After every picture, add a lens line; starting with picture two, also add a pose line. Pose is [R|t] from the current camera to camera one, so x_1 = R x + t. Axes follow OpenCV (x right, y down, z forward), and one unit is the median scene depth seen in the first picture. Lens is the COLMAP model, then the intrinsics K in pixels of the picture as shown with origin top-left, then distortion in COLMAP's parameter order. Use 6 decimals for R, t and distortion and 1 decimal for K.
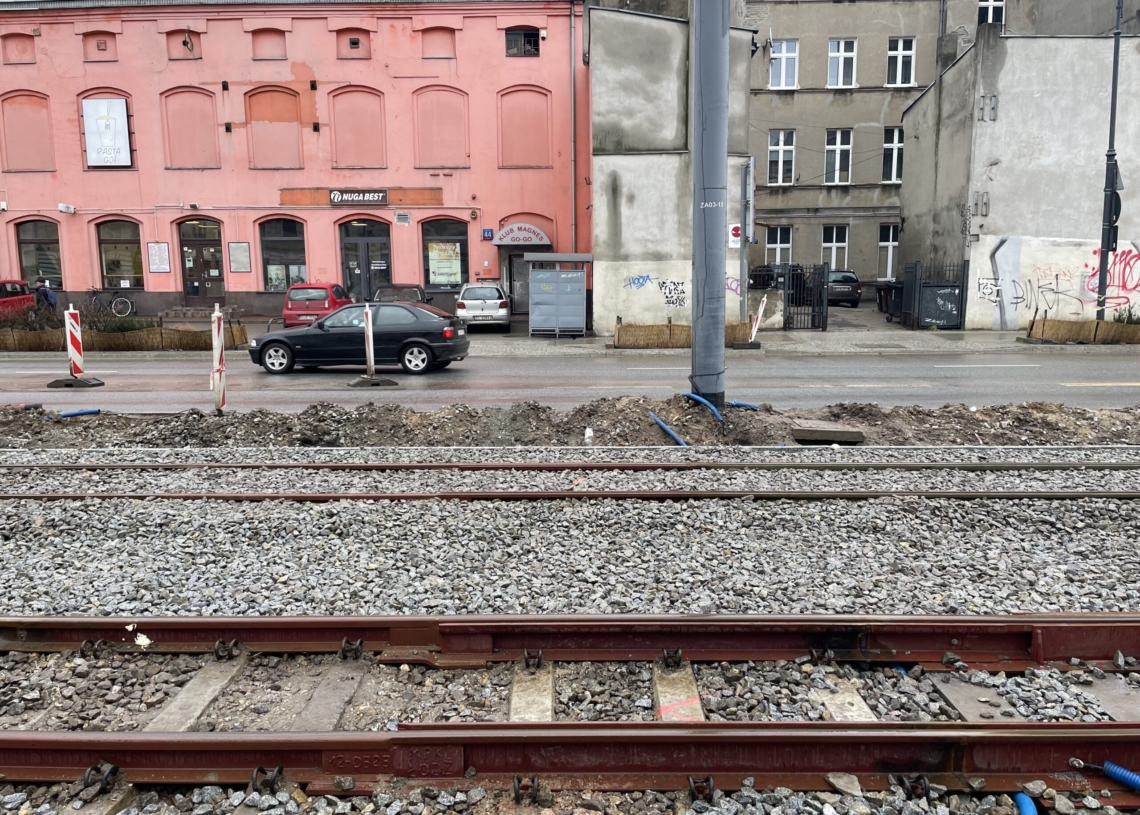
lens RADIAL K [[856.9, 0, 575.7], [0, 856.9, 403.5], [0, 0, 1]] dist [0.094363, -0.117195]
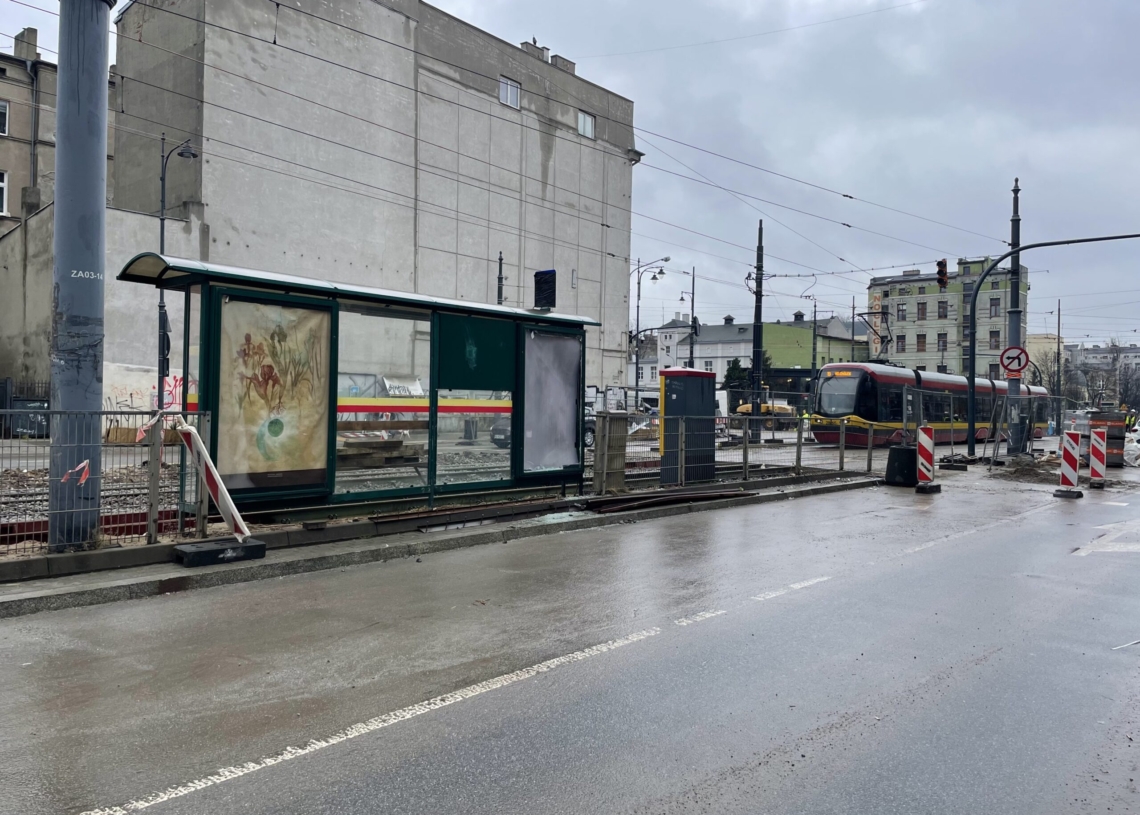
lens RADIAL K [[893.6, 0, 569.5], [0, 893.6, 395.7], [0, 0, 1]] dist [0.096685, -0.124122]
pose [[0.620072, 0.028630, 0.784022, -0.076781], [0.090518, 0.990049, -0.107743, 0.051453], [-0.779306, 0.137777, 0.611310, -0.278803]]
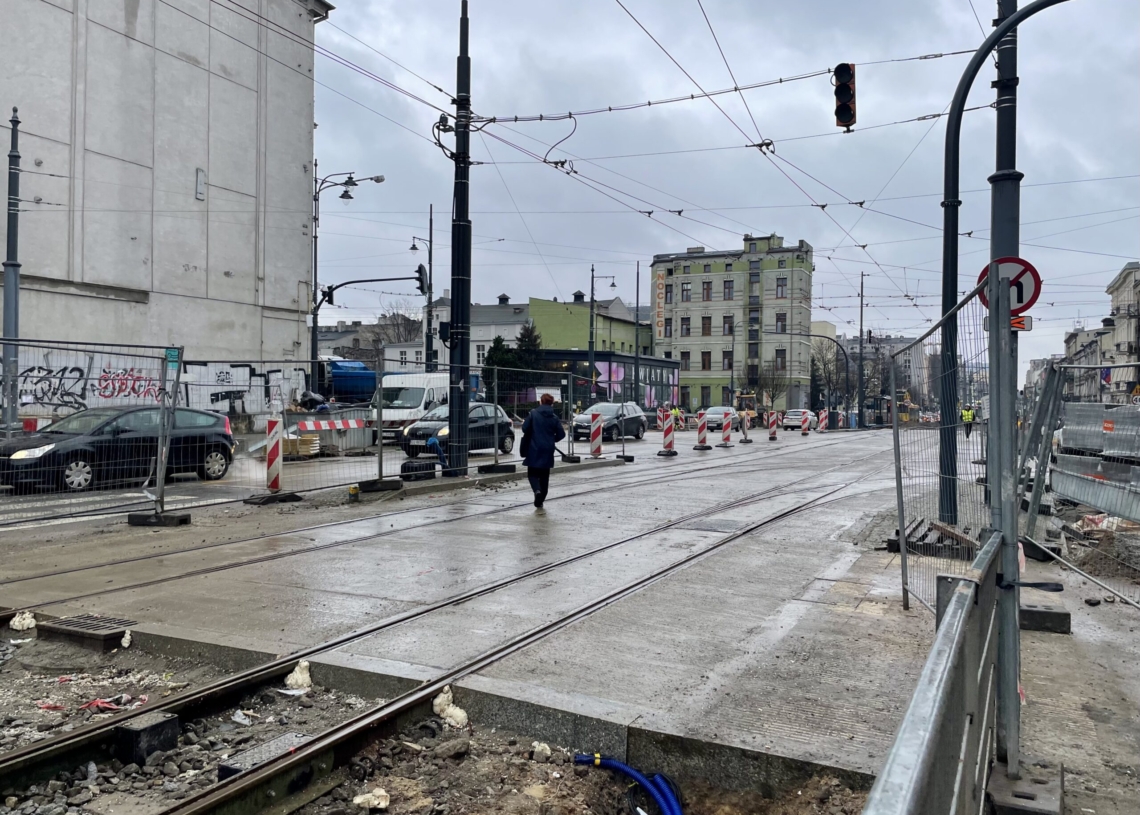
lens RADIAL K [[893.6, 0, 569.5], [0, 893.6, 395.7], [0, 0, 1]] dist [0.096685, -0.124122]
pose [[0.421818, 0.018198, 0.906498, 0.639954], [0.113754, 0.990836, -0.072824, -0.000242], [-0.899516, 0.133836, 0.415883, 0.003449]]
